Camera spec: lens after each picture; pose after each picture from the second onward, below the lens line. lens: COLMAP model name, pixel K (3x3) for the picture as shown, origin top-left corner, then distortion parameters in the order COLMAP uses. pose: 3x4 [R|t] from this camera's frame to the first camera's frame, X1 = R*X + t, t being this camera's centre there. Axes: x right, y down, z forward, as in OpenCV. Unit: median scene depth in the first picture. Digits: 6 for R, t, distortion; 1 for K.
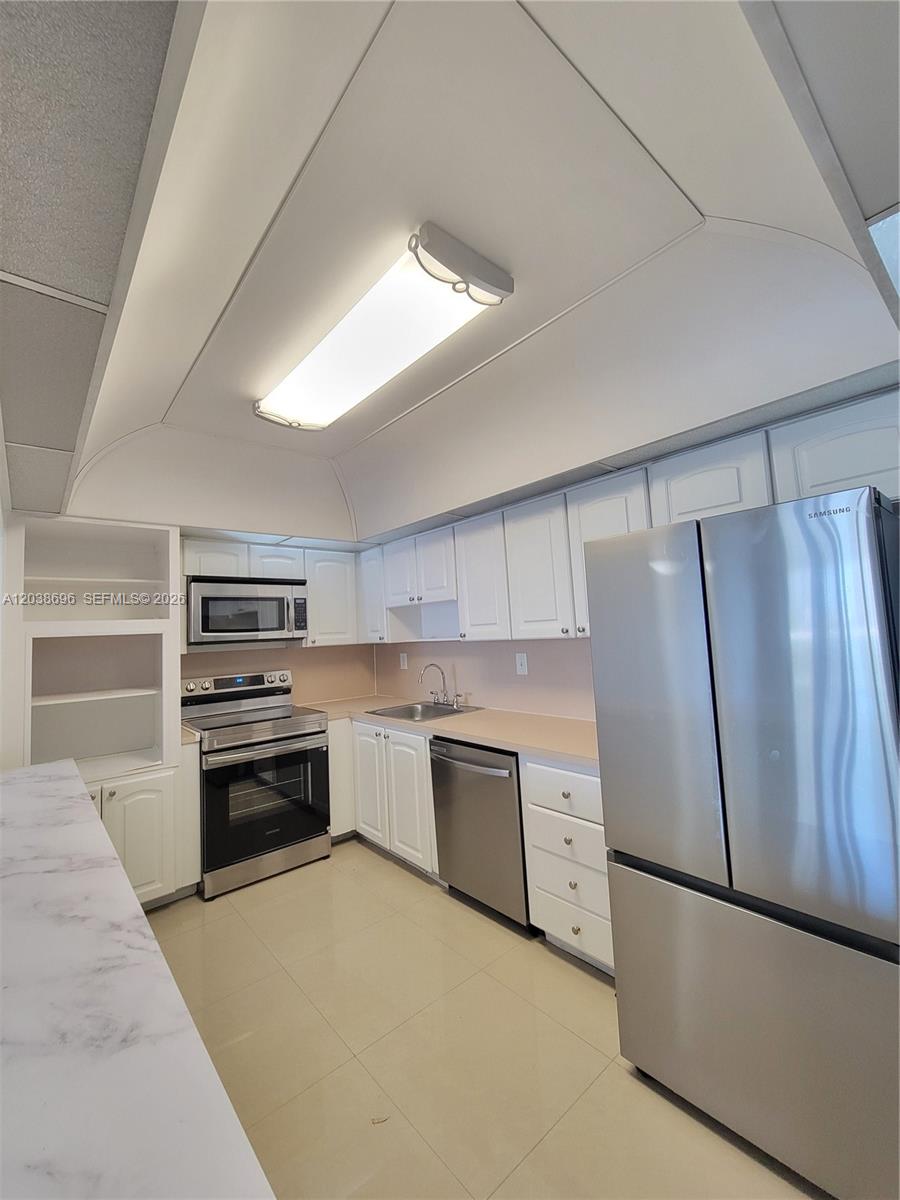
lens RADIAL K [[488.5, 0, 449.1], [0, 488.5, 589.4], [0, 0, 1]] dist [0.015249, -0.006880]
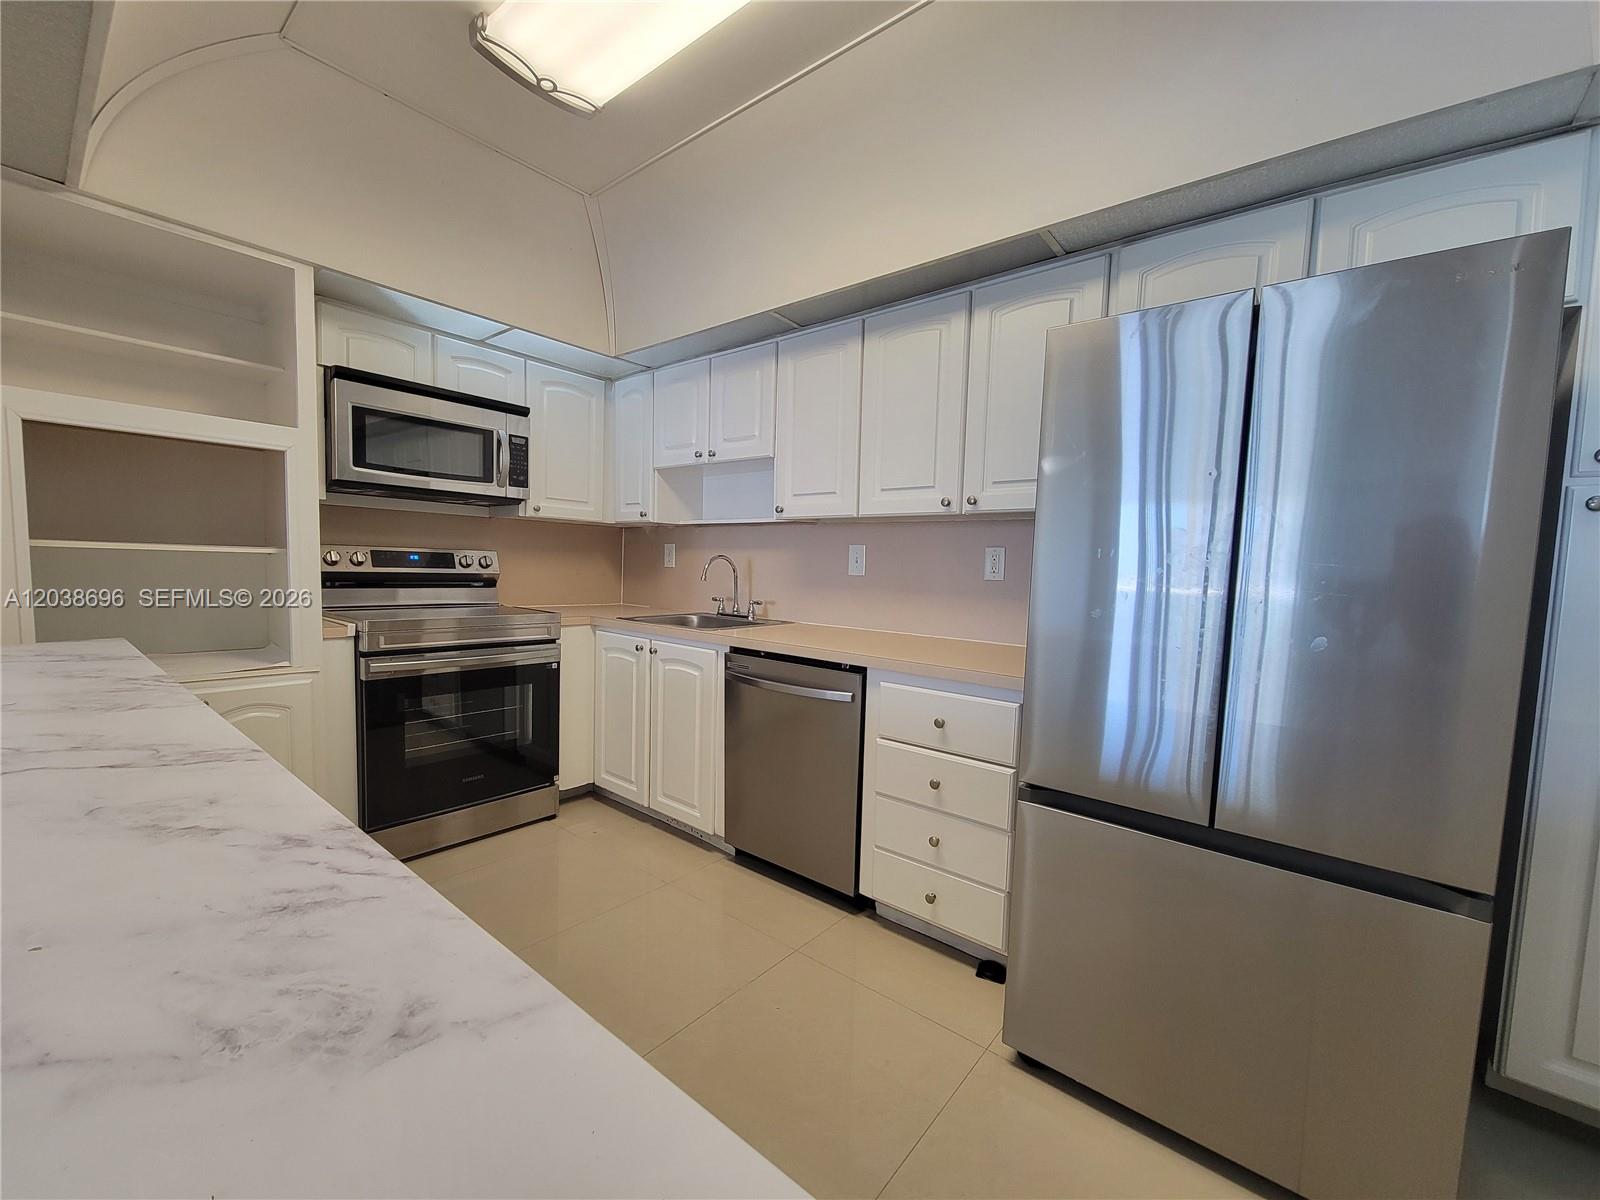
lens RADIAL K [[647.5, 0, 793.8], [0, 647.5, 608.0], [0, 0, 1]] dist [0.000907, 0.002711]
pose [[0.982096, 0.066490, 0.176255, -0.099975], [-0.091786, 0.985960, 0.139494, 0.100182], [-0.164505, -0.153174, 0.974410, 0.103087]]
